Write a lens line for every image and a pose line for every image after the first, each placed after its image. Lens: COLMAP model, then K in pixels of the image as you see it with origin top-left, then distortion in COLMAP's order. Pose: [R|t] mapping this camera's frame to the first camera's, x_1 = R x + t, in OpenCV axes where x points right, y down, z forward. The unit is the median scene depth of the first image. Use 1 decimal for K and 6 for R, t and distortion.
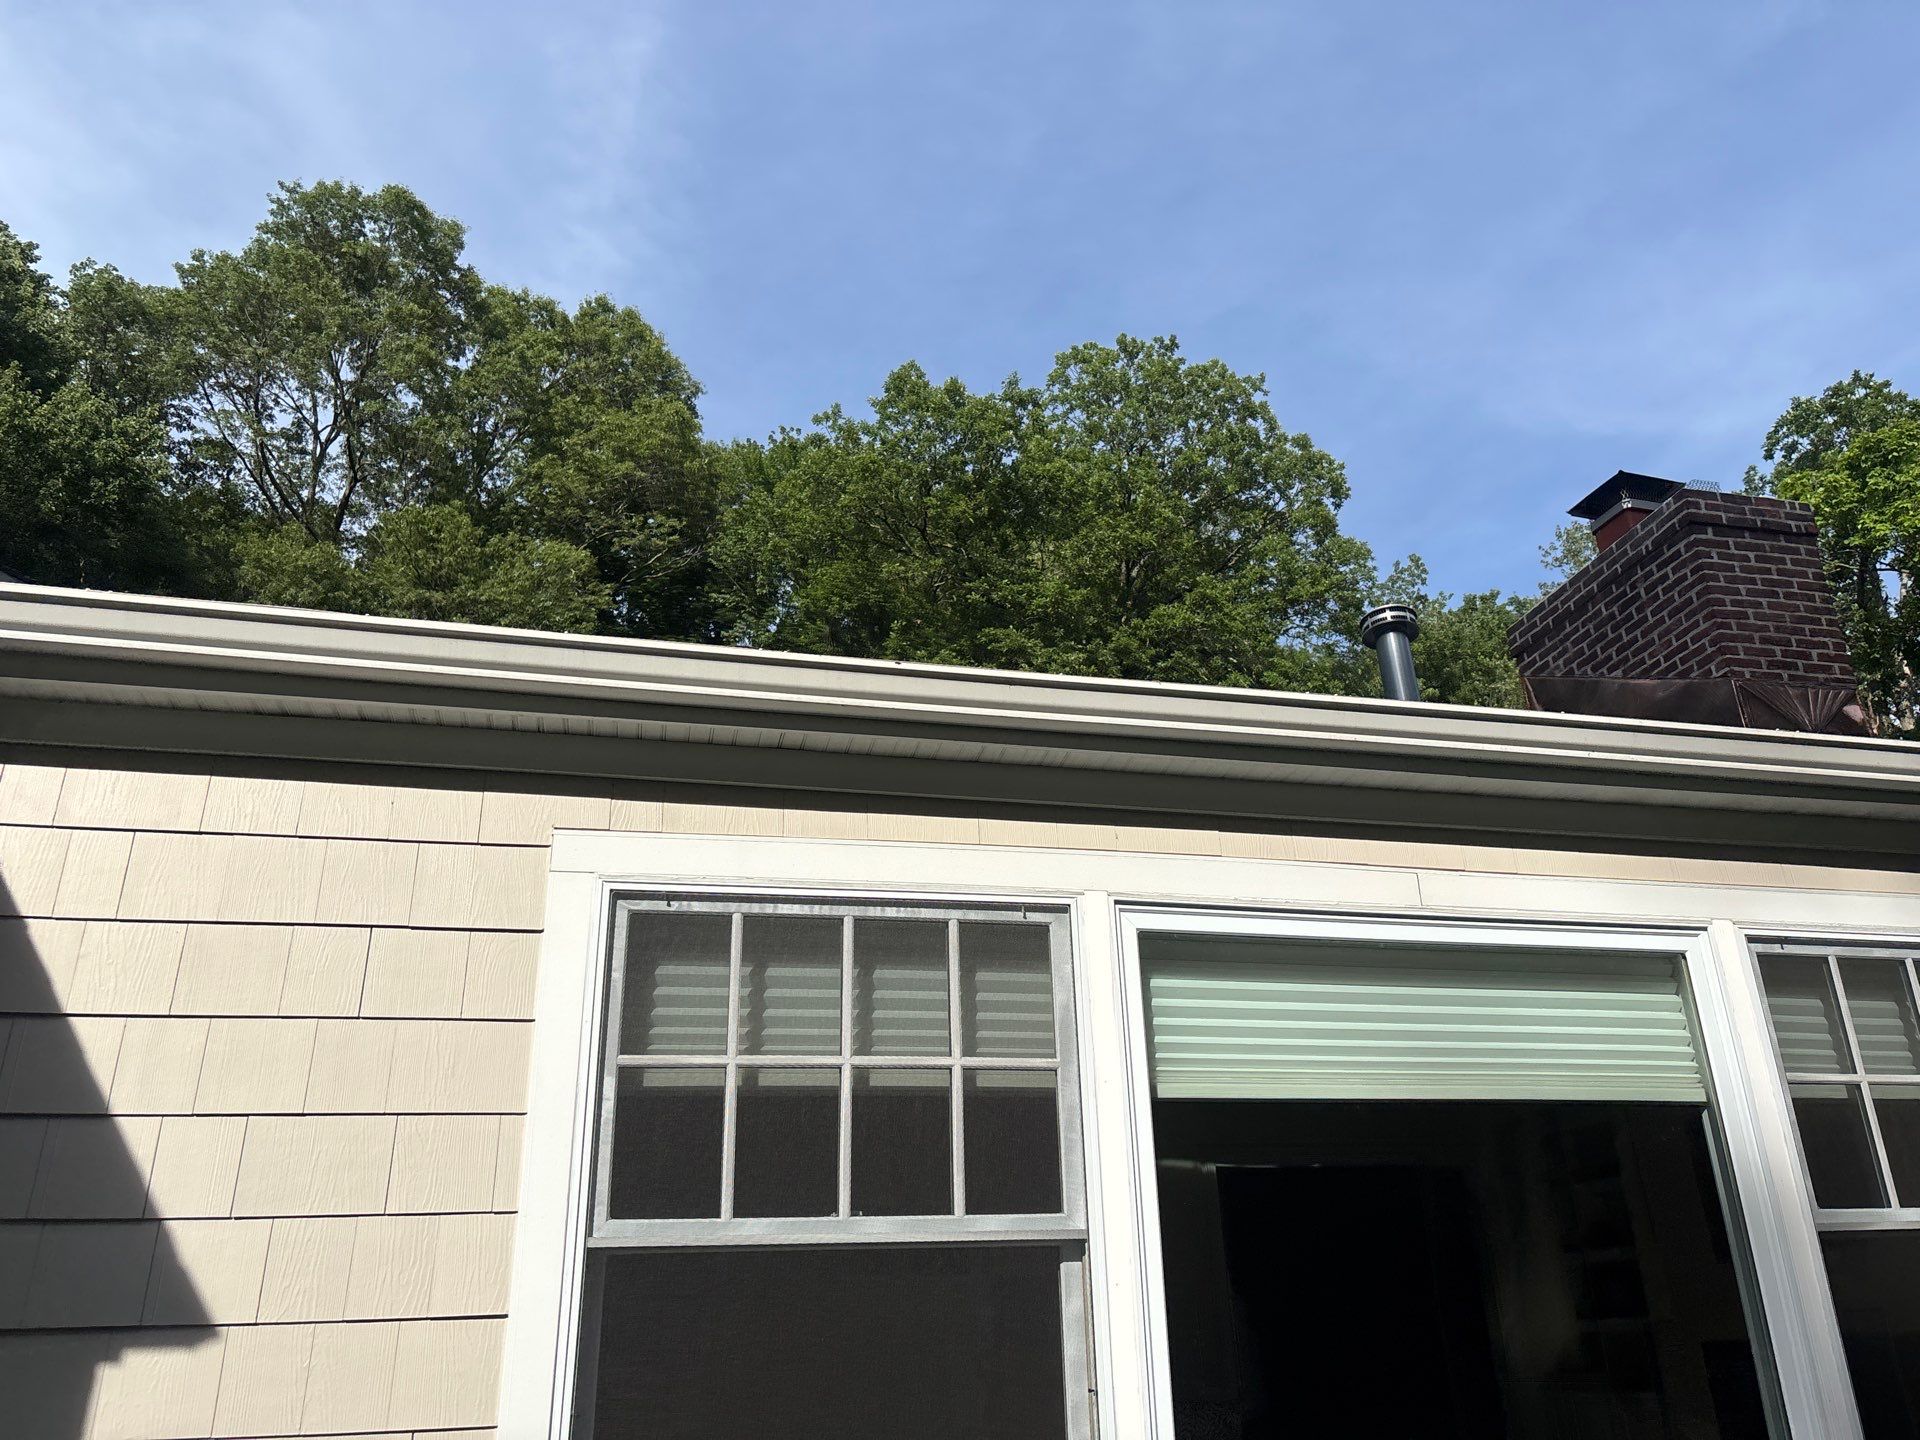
lens RADIAL K [[1339.8, 0, 956.5], [0, 1339.8, 743.7], [0, 0, 1]] dist [0.029155, -0.069164]
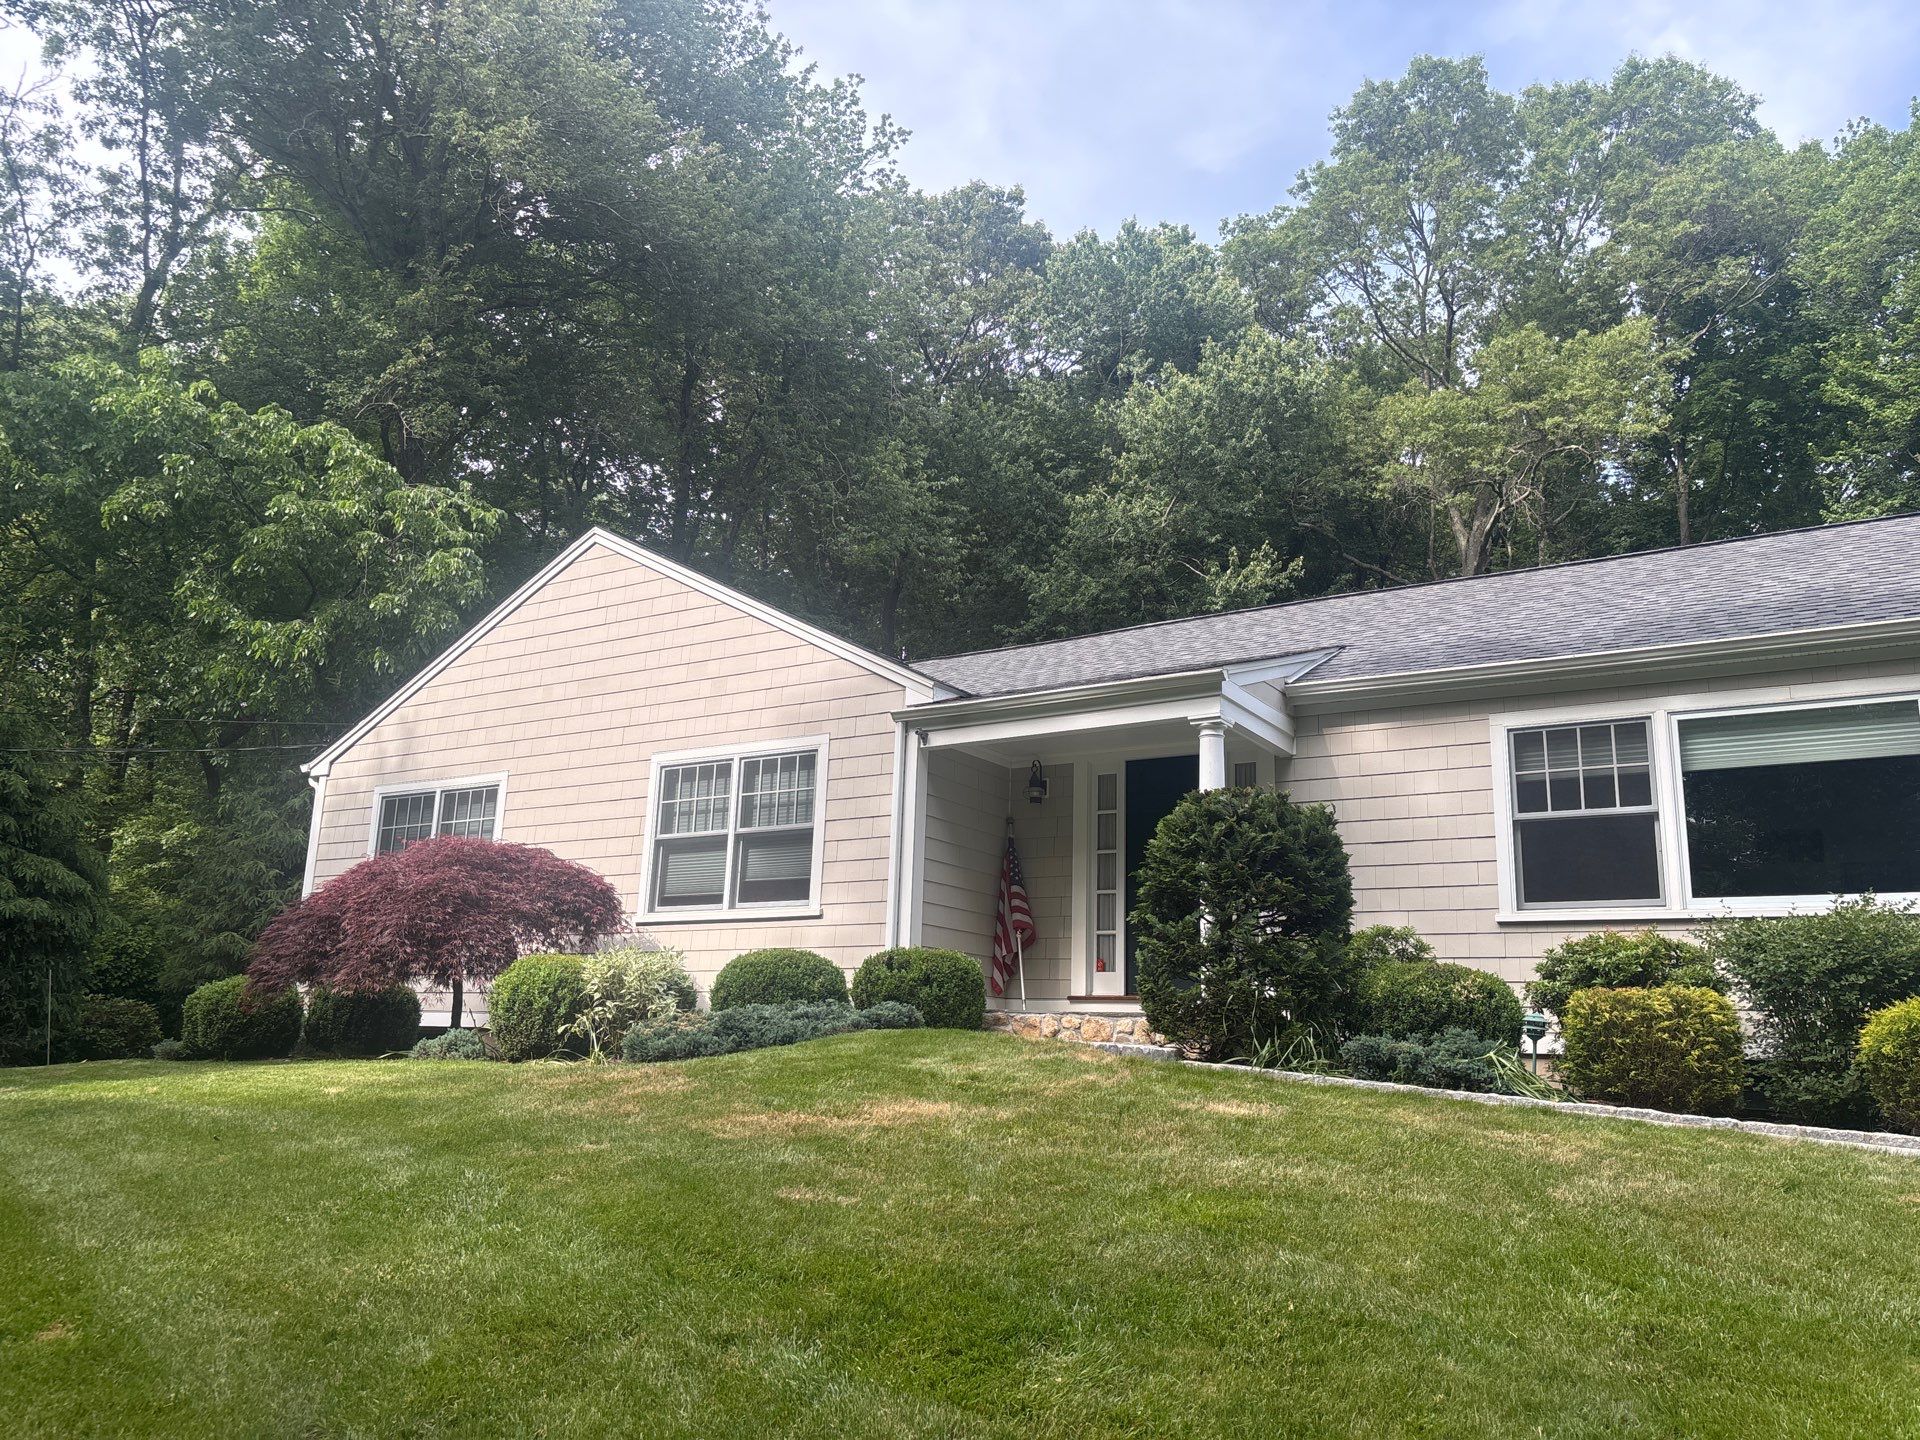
lens RADIAL K [[1424.6, 0, 966.2], [0, 1424.6, 722.3], [0, 0, 1]] dist [0.015132, -0.006725]
pose [[0.669467, -0.113764, -0.734079, 0.988272], [0.253227, 0.963964, 0.081549, -0.370267], [0.698348, -0.240483, 0.674150, -1.630207]]
